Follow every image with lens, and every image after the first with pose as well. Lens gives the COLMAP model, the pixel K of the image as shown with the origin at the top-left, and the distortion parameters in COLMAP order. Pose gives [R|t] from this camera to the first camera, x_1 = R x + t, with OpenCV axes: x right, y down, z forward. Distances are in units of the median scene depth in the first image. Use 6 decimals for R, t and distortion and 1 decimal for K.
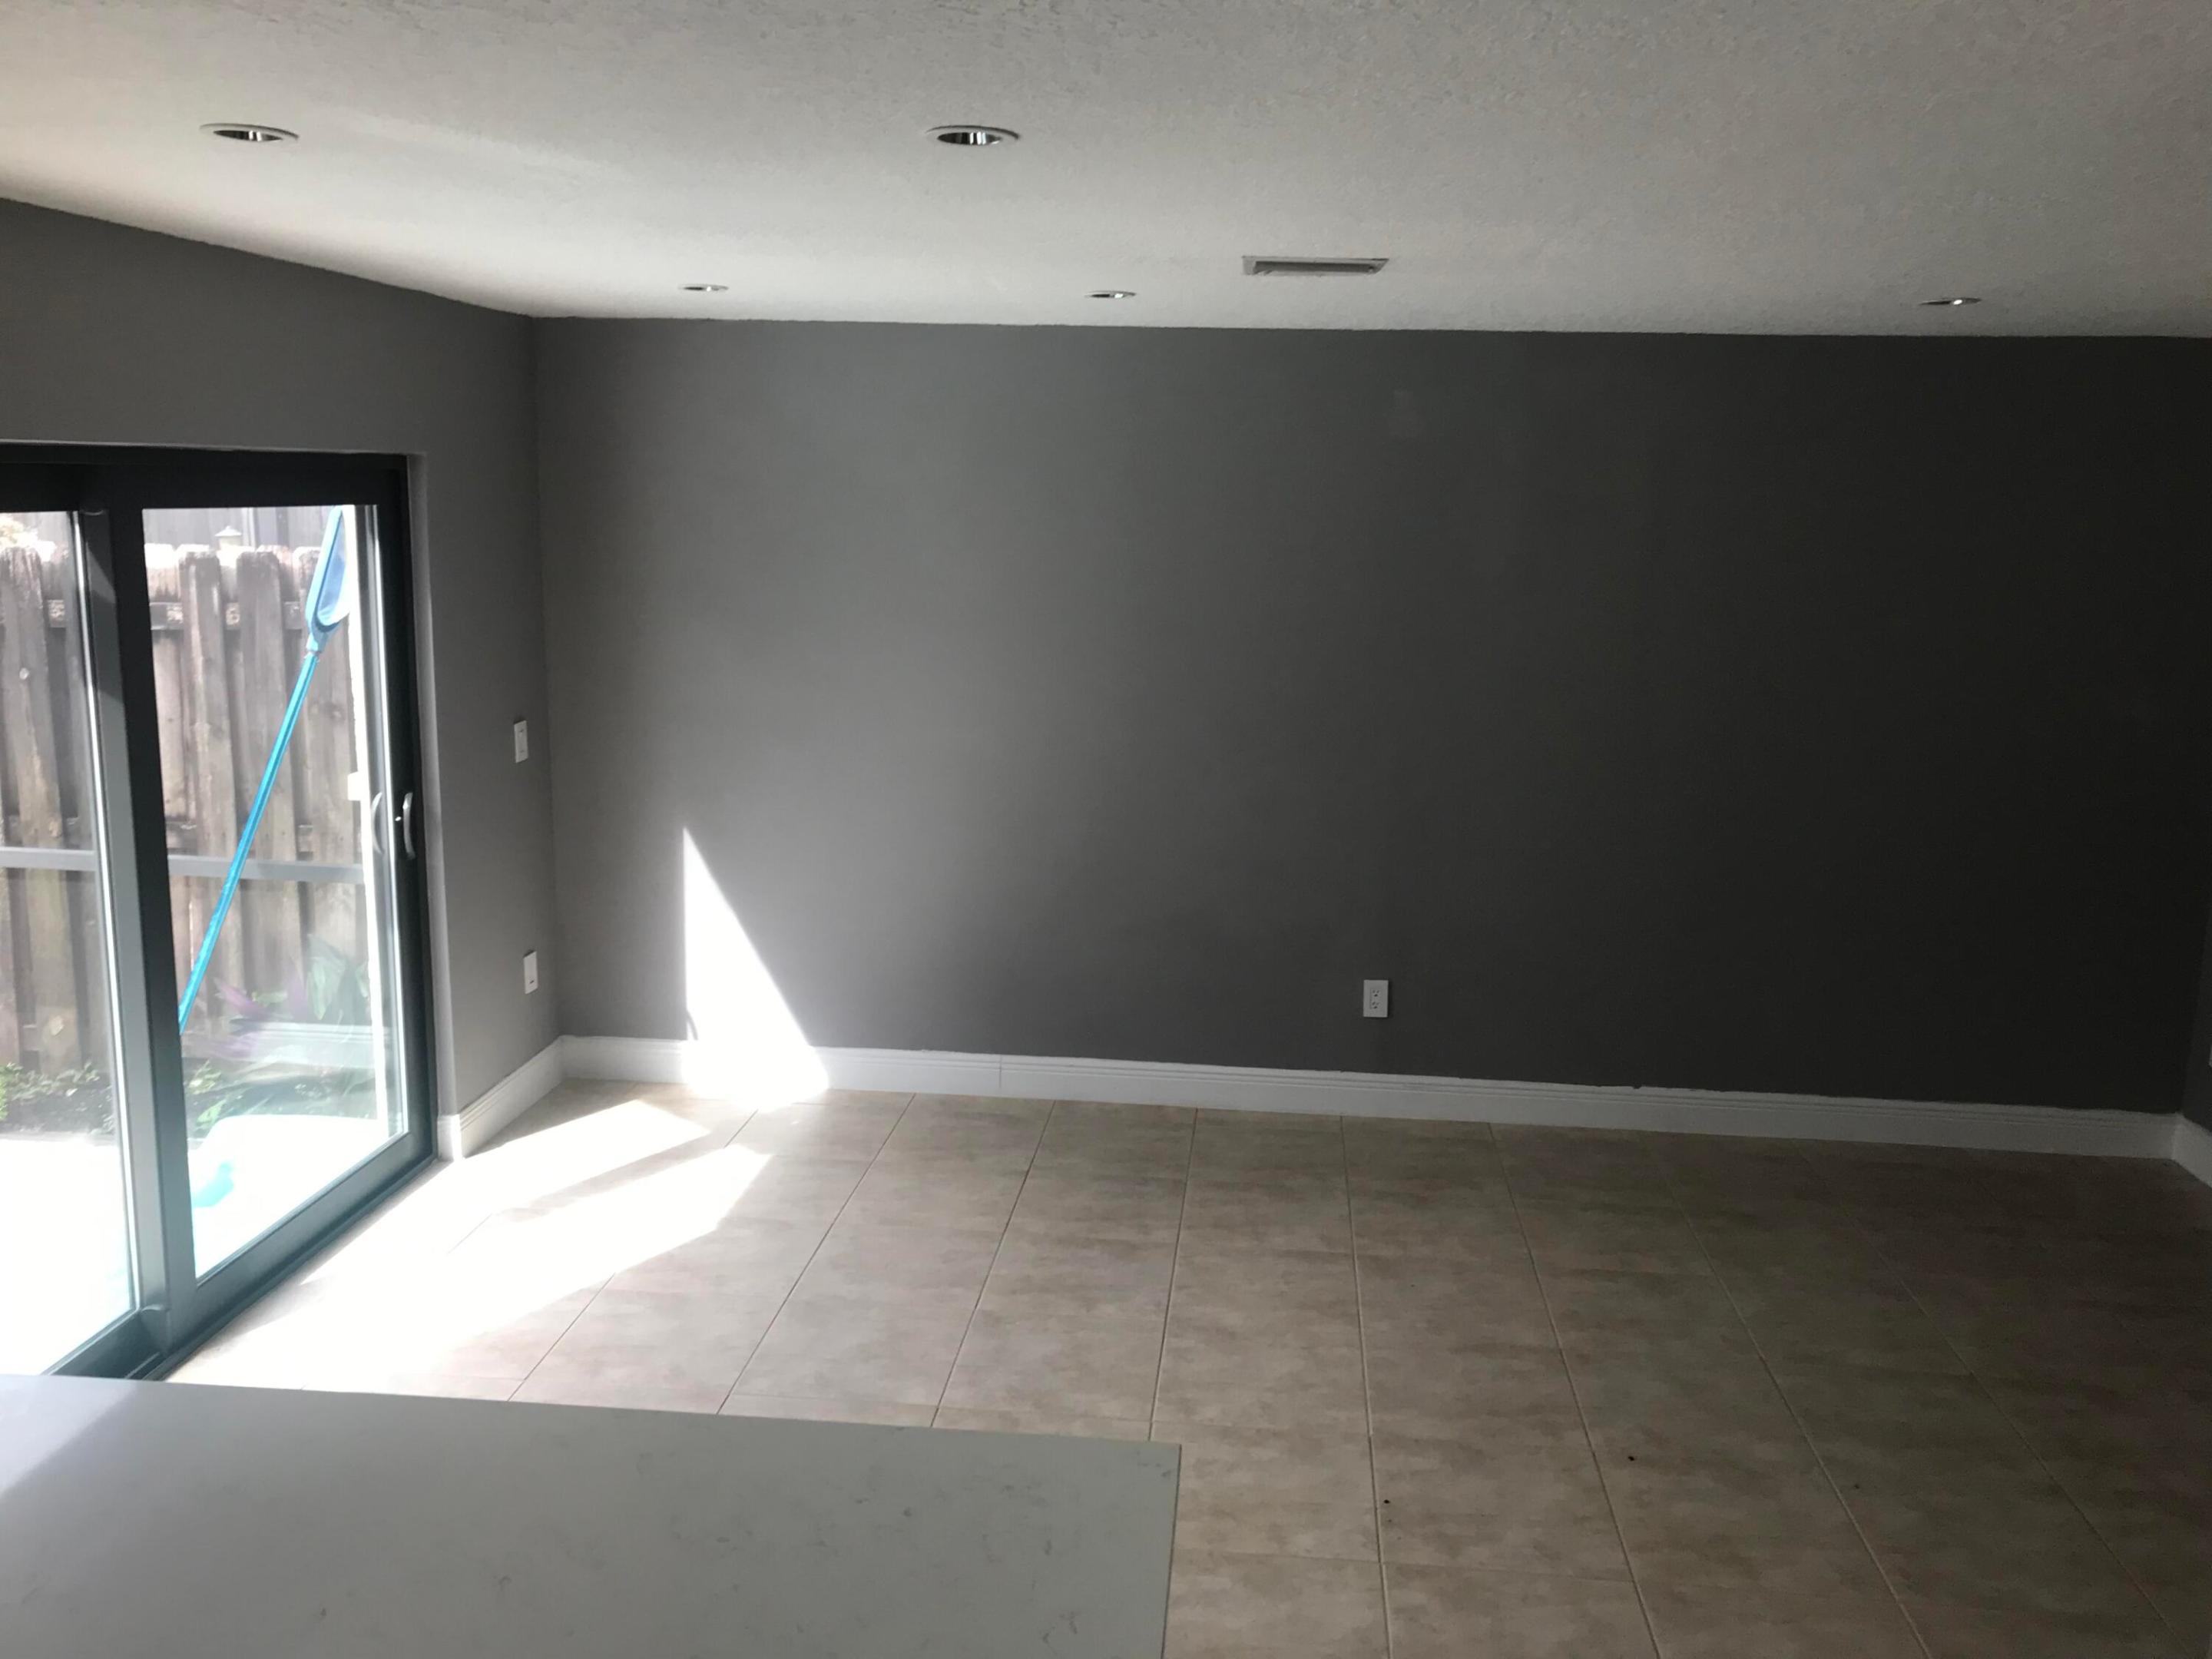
lens RADIAL K [[1815.1, 0, 1090.5], [0, 1815.1, 846.6], [0, 0, 1]] dist [0.030034, -0.030026]
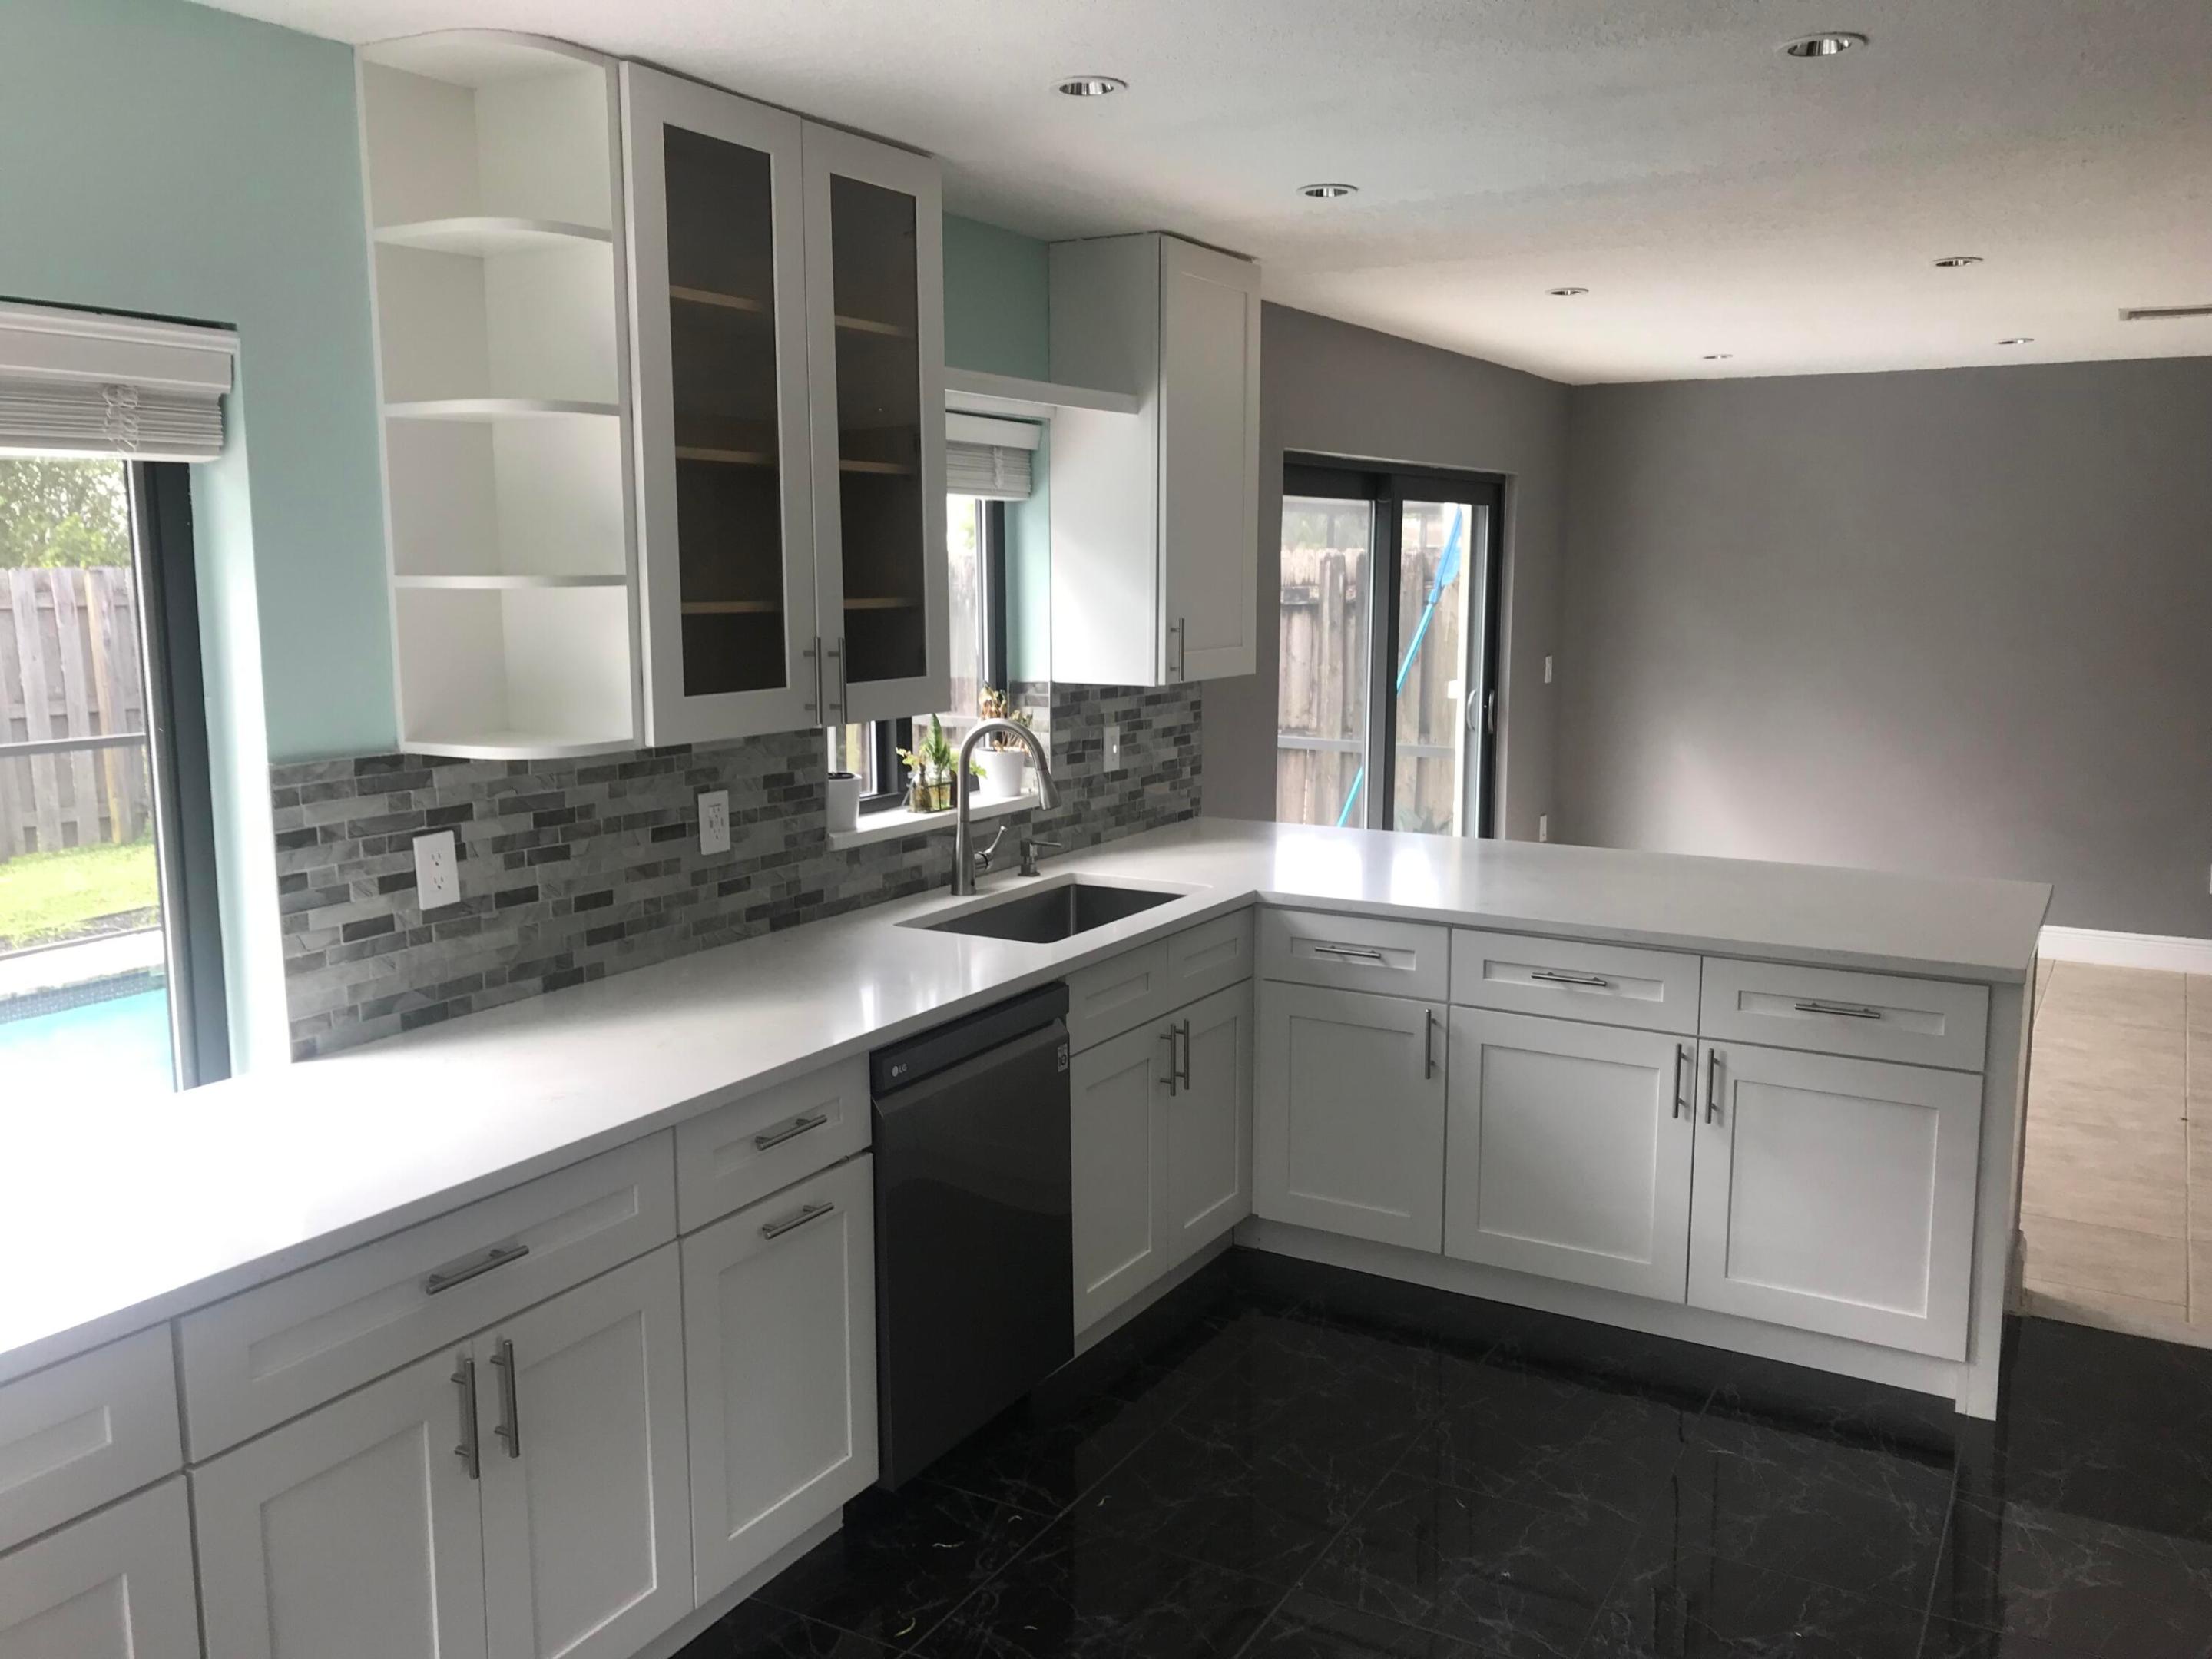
lens RADIAL K [[1815.1, 0, 1105.3], [0, 1815.1, 818.9], [0, 0, 1]] dist [0.030034, -0.030026]
pose [[0.911447, 0.038788, -0.409585, -0.035028], [-0.062627, 0.997024, -0.044945, 0.173587], [0.406623, 0.066616, 0.911164, -0.552977]]
